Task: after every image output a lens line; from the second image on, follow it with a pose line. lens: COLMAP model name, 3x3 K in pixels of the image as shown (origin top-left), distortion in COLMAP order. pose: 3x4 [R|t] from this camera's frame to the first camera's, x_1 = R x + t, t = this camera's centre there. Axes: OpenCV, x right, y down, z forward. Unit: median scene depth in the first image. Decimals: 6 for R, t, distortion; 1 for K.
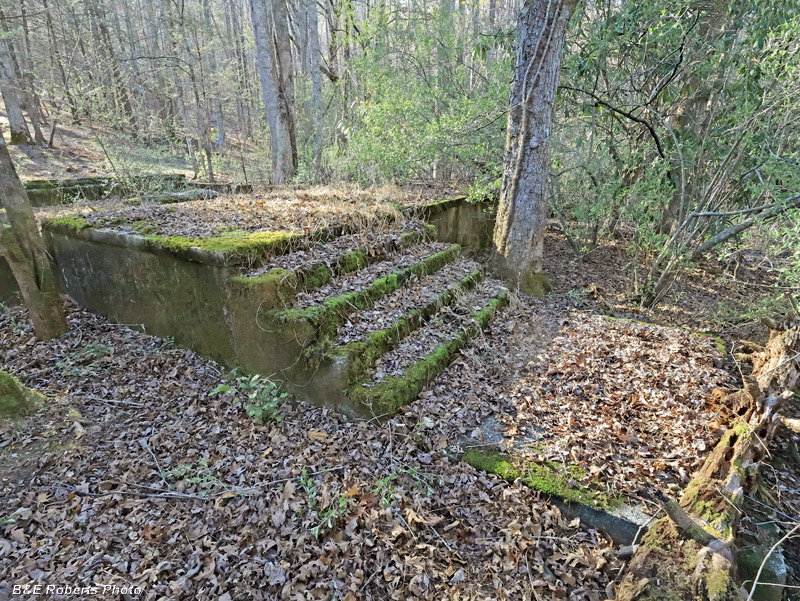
lens RADIAL K [[432.0, 0, 402.2], [0, 432.0, 296.1], [0, 0, 1]] dist [-0.005036, 0.001937]
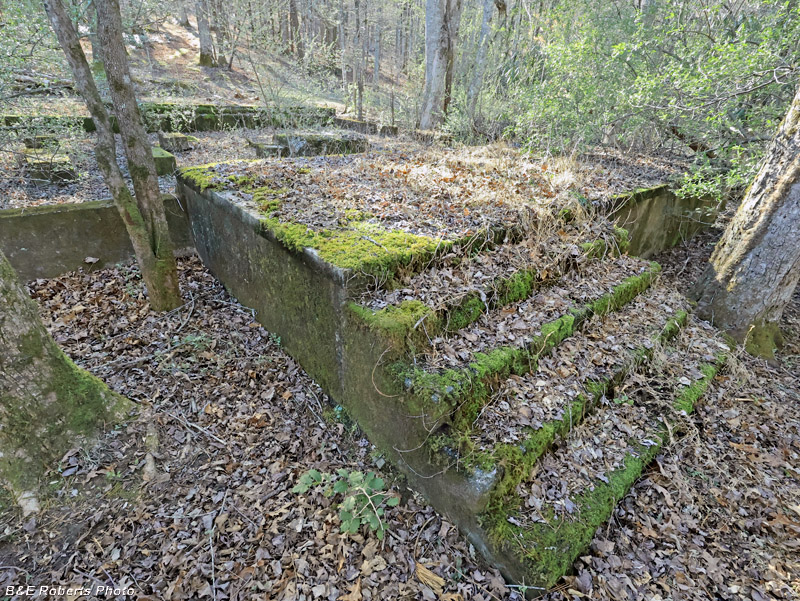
lens RADIAL K [[432.0, 0, 398.2], [0, 432.0, 305.3], [0, 0, 1]] dist [-0.005036, 0.001937]
pose [[0.944569, 0.198609, -0.261429, -0.108767], [-0.160418, 0.973945, 0.160304, -0.140722], [0.286455, -0.109480, 0.951818, 0.279893]]
